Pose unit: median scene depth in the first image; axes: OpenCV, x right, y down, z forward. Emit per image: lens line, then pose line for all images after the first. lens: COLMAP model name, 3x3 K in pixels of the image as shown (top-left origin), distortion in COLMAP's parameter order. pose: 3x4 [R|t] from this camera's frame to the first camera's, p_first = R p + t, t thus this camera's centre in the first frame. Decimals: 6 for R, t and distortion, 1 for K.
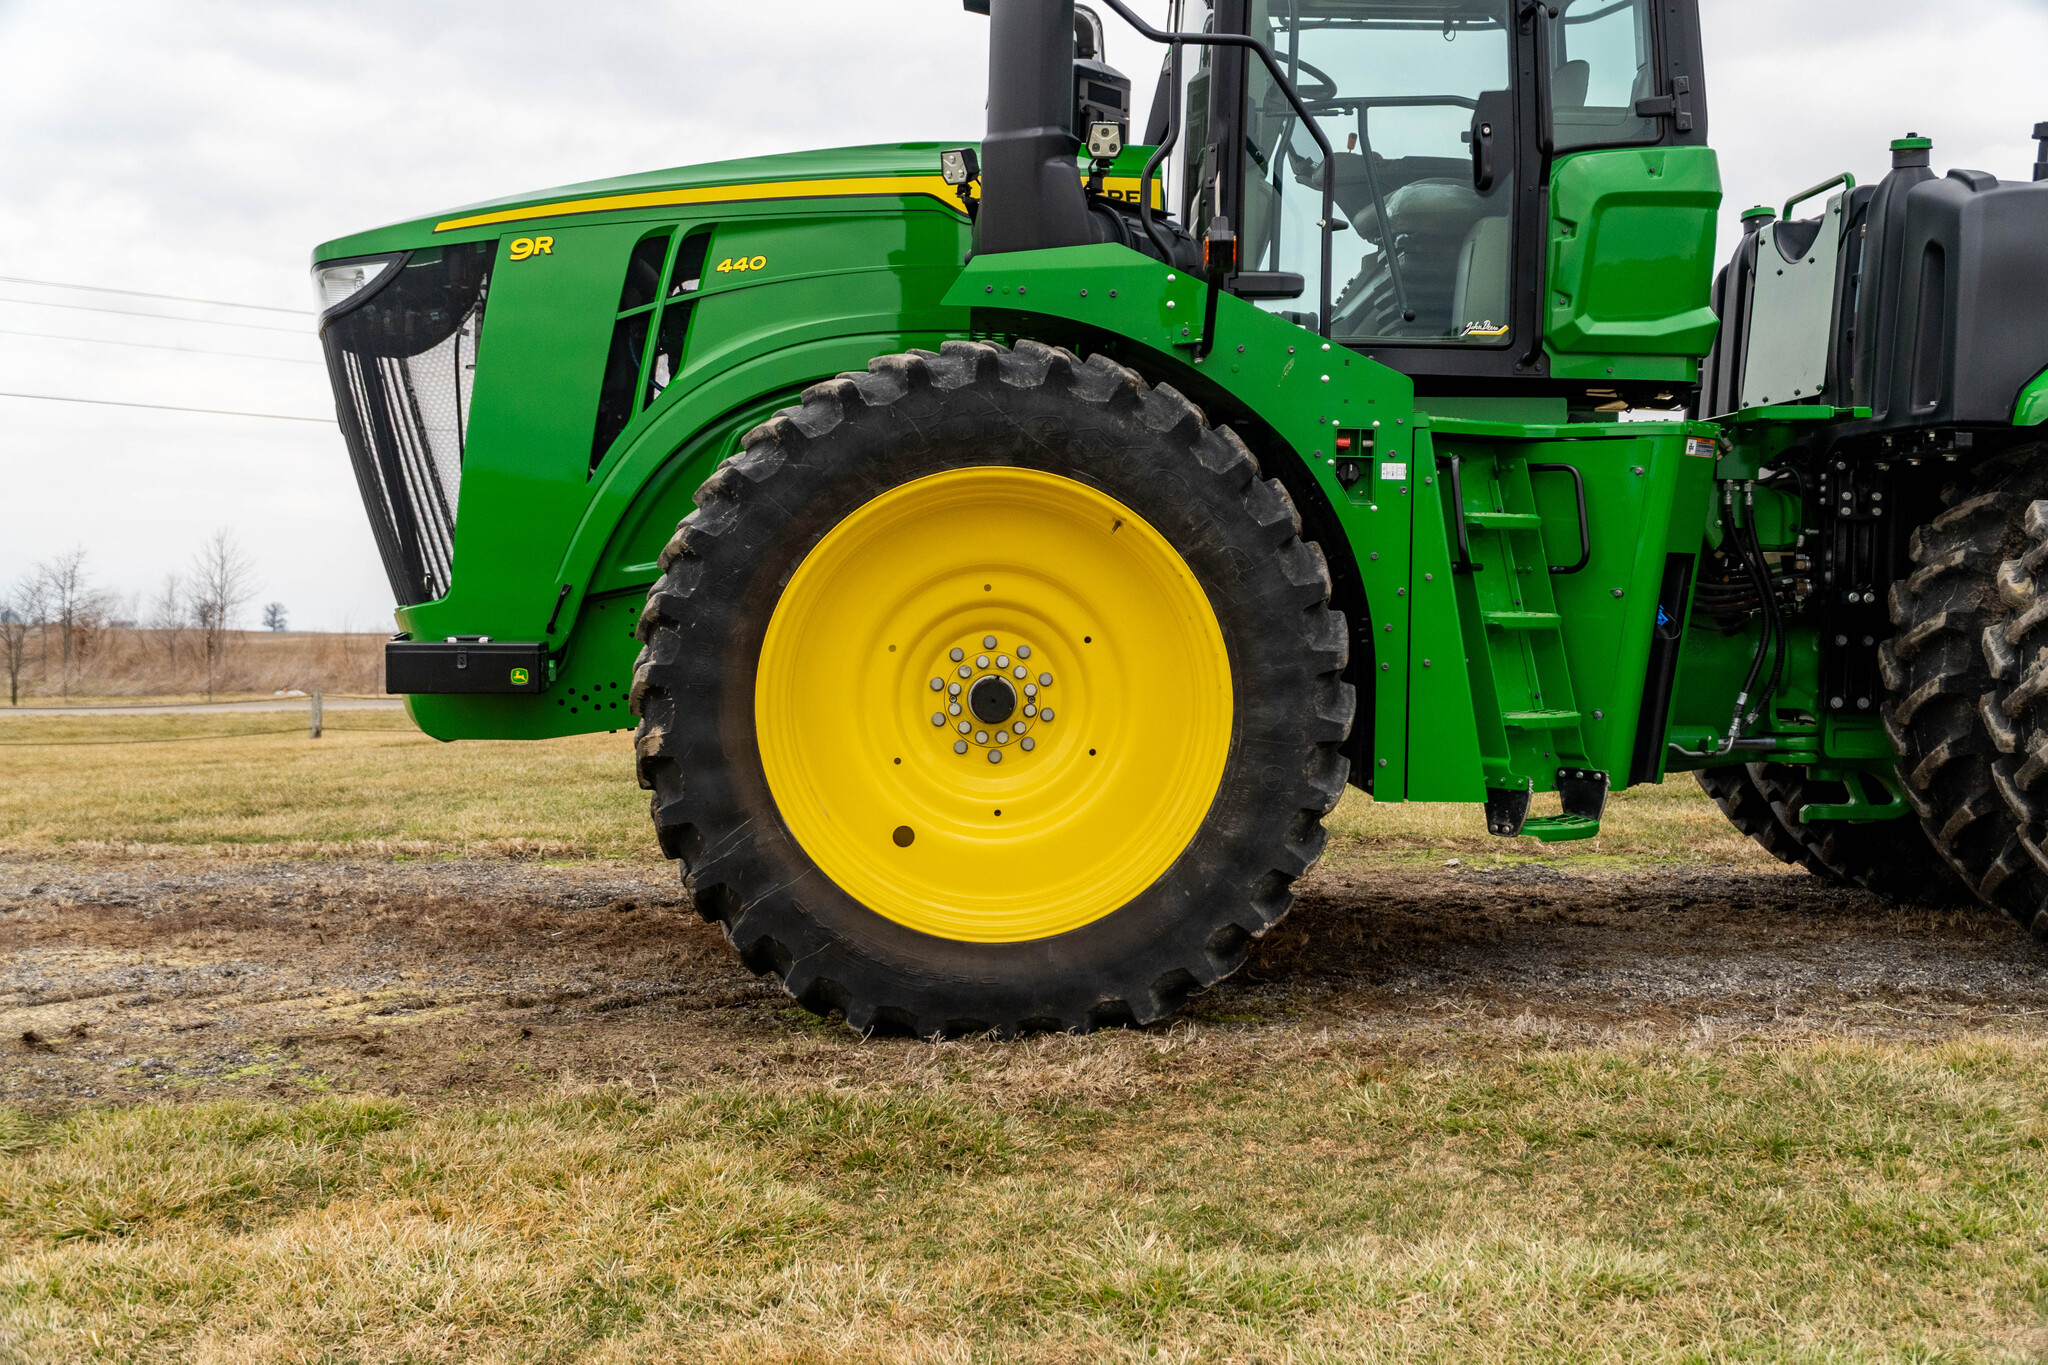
lens RADIAL K [[2351.2, 0, 1024.0], [0, 2351.2, 682.5], [0, 0, 1]] dist [0.065367, -0.022493]
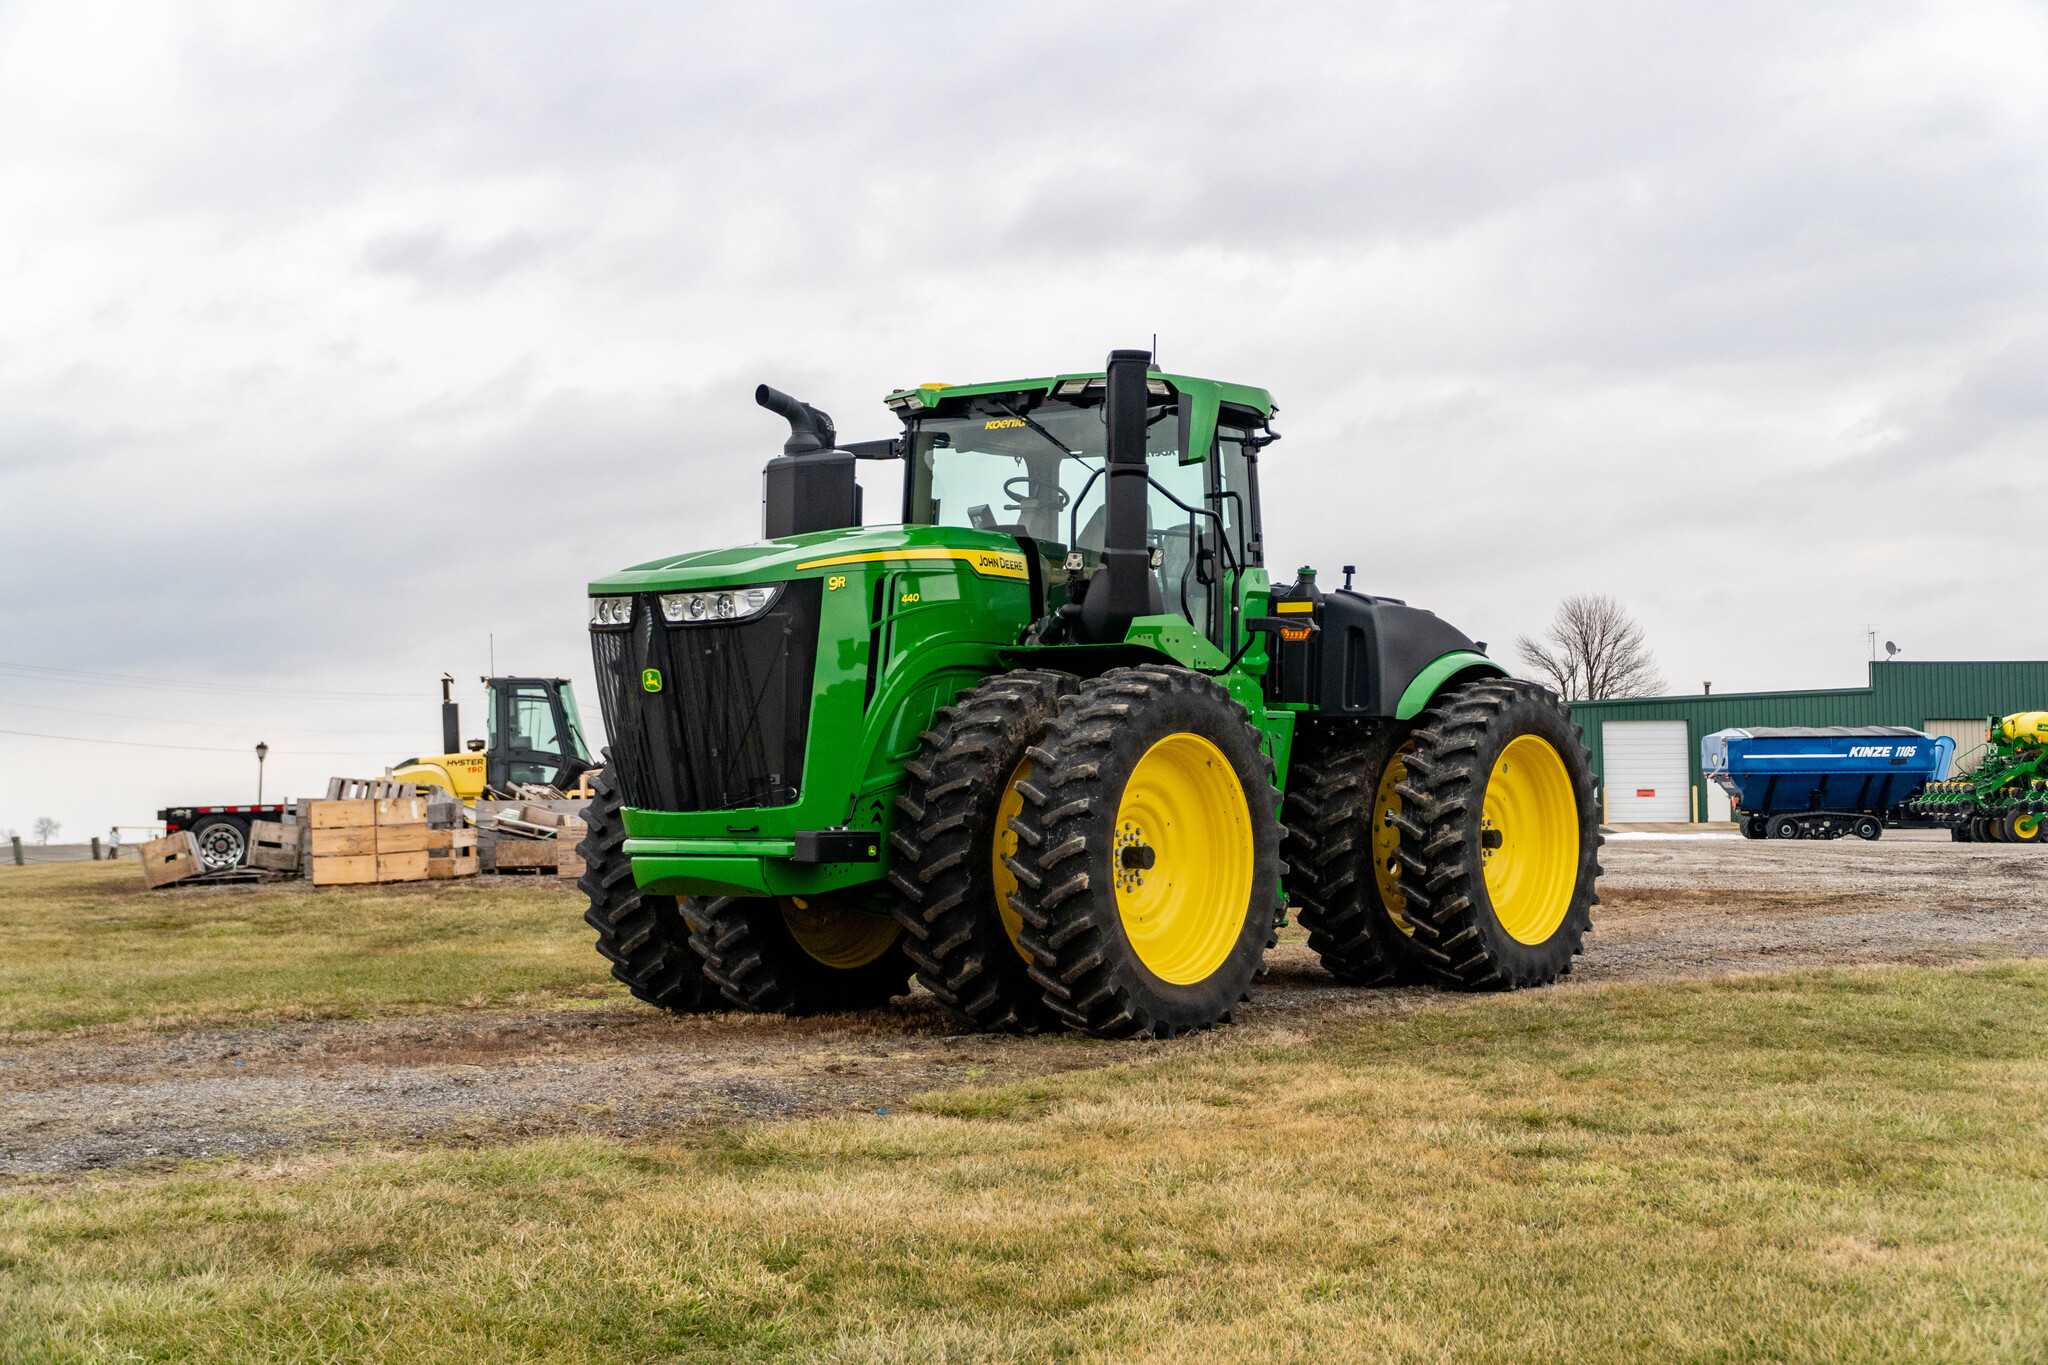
lens RADIAL K [[2959.1, 0, 1024.0], [0, 2959.1, 682.5], [0, 0, 1]] dist [0.030306, 0.026870]
pose [[0.622909, 0.030520, 0.781699, -1.856075], [0.028318, 0.997704, -0.061520, 0.010367], [-0.781781, 0.060458, 0.620615, -0.366646]]
